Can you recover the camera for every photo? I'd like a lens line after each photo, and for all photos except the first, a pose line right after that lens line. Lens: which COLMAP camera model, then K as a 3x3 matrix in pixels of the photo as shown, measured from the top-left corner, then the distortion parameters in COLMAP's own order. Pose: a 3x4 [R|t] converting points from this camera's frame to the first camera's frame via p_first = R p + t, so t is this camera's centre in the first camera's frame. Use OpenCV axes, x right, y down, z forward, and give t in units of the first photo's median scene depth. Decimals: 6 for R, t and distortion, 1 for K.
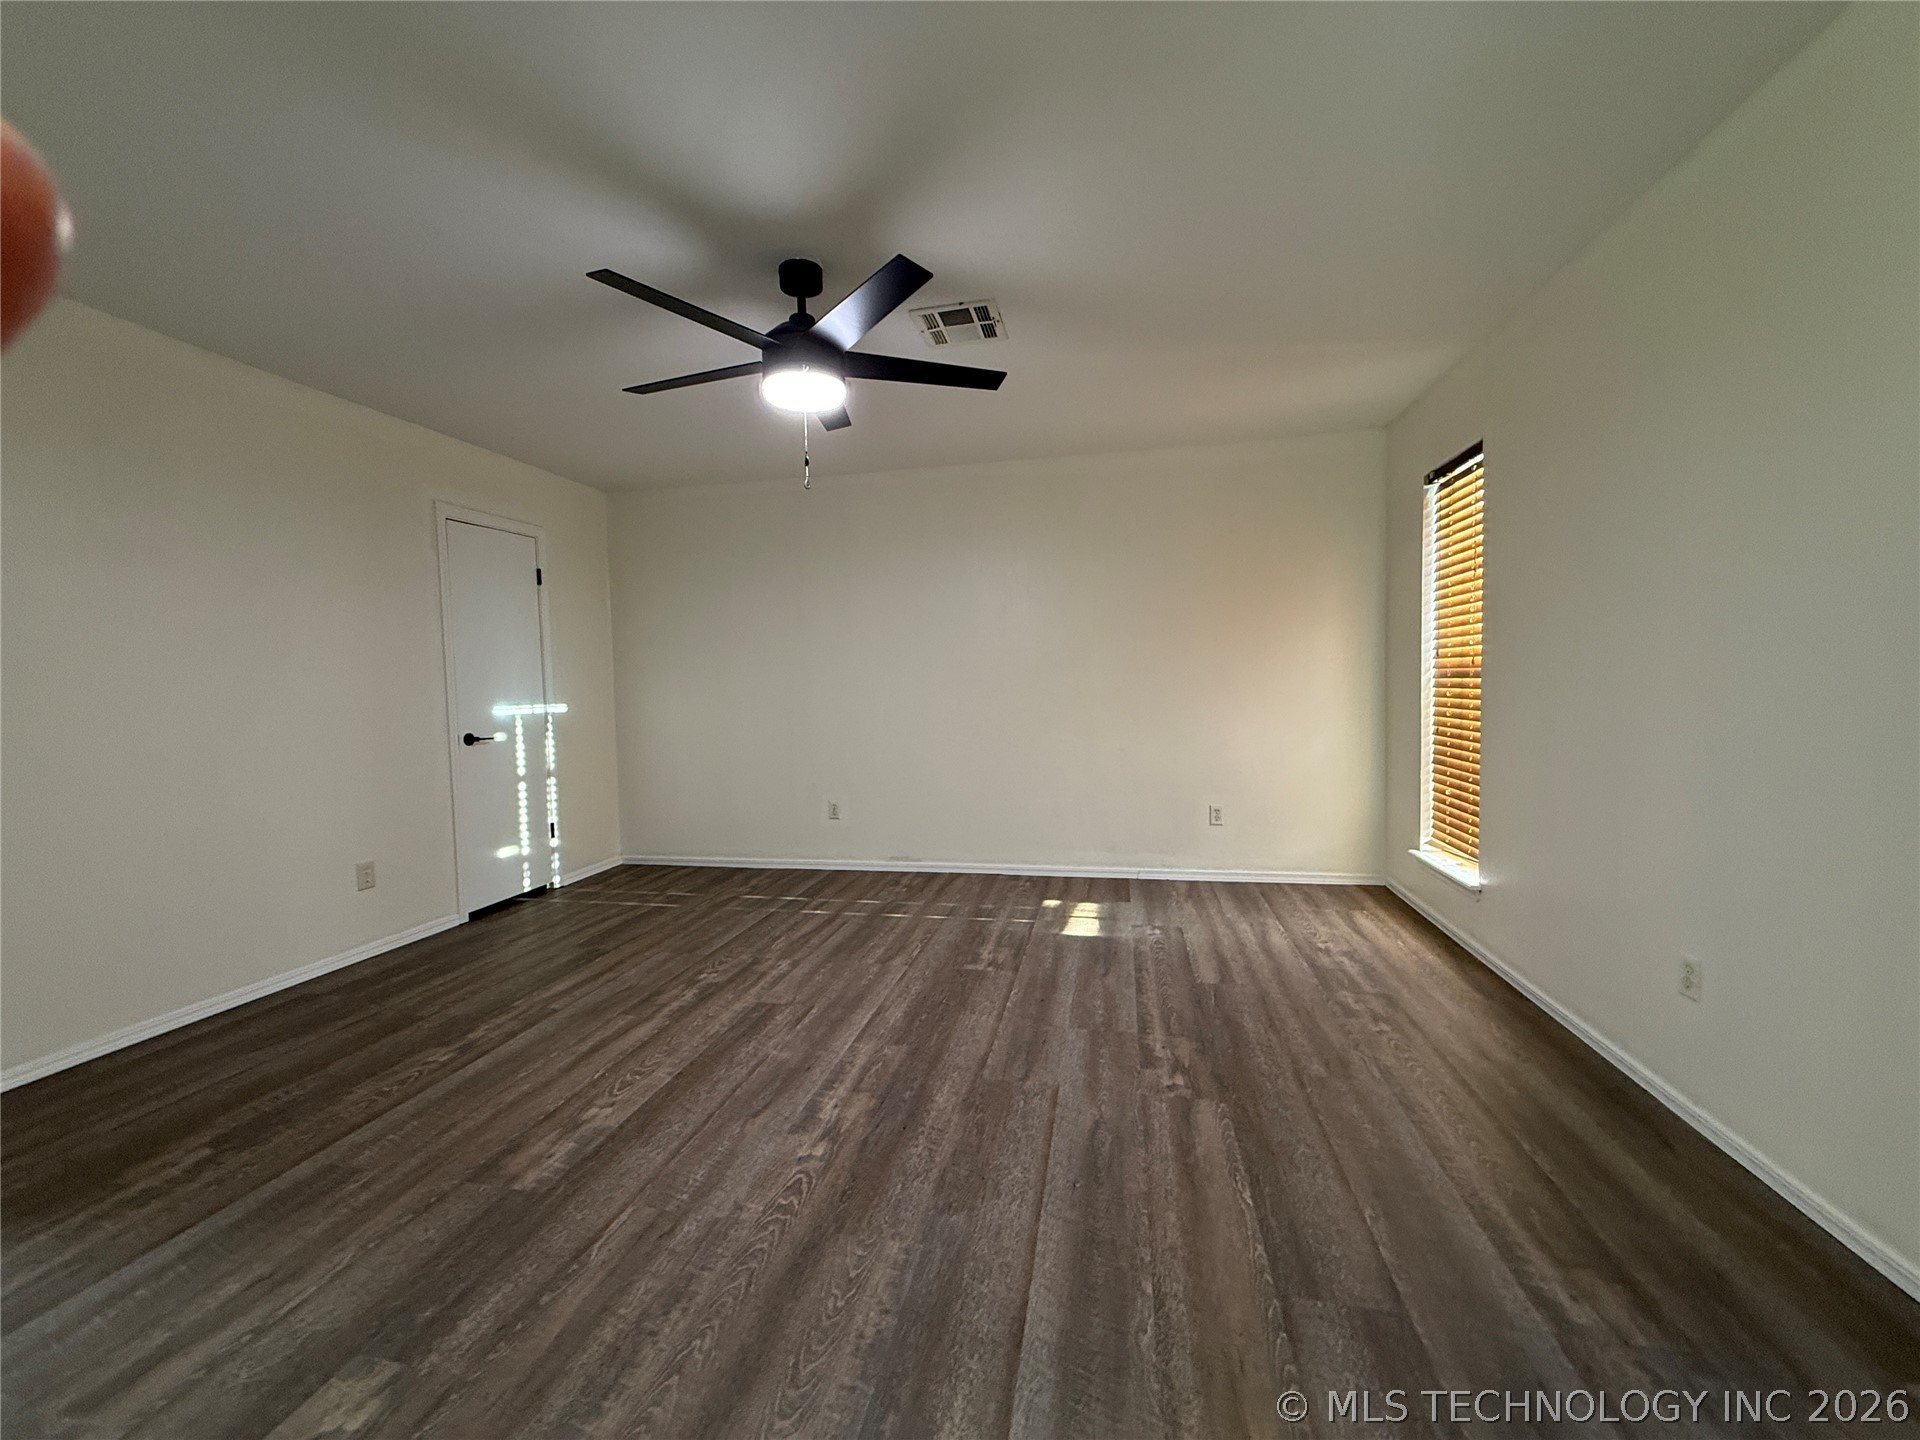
lens RADIAL K [[764.7, 0, 963.4], [0, 764.7, 723.9], [0, 0, 1]] dist [-0.006035, 0.000502]
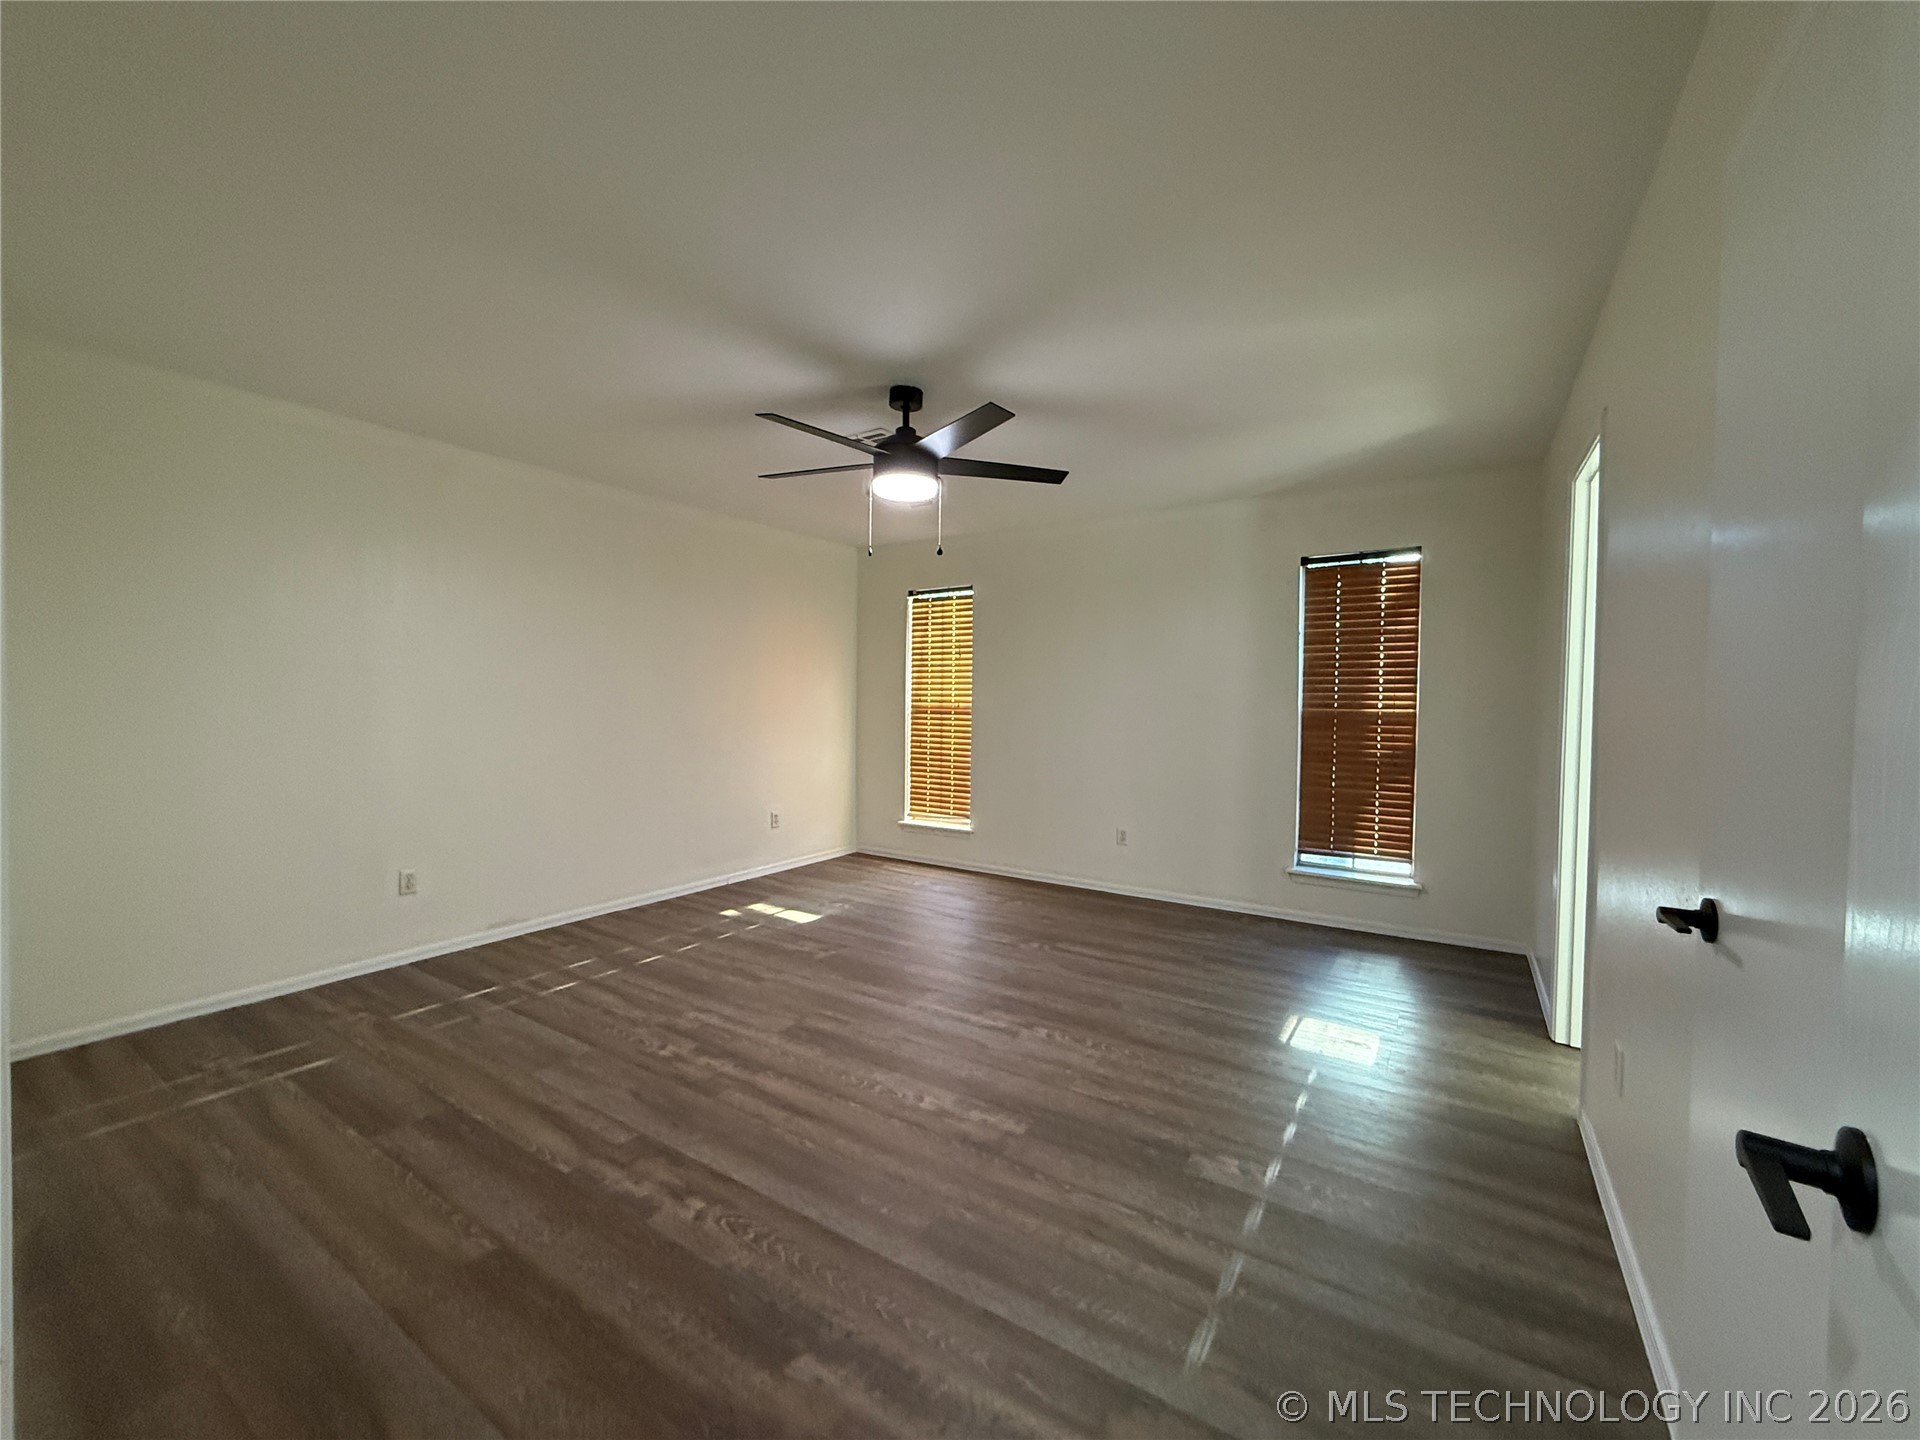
lens RADIAL K [[764.7, 0, 959.0], [0, 764.7, 719.8], [0, 0, 1]] dist [-0.006035, 0.000502]
pose [[0.368624, -0.002696, 0.929575, -0.979466], [0.035415, 0.999311, -0.011146, -0.026121], [-0.928904, 0.037029, 0.368465, 0.340269]]
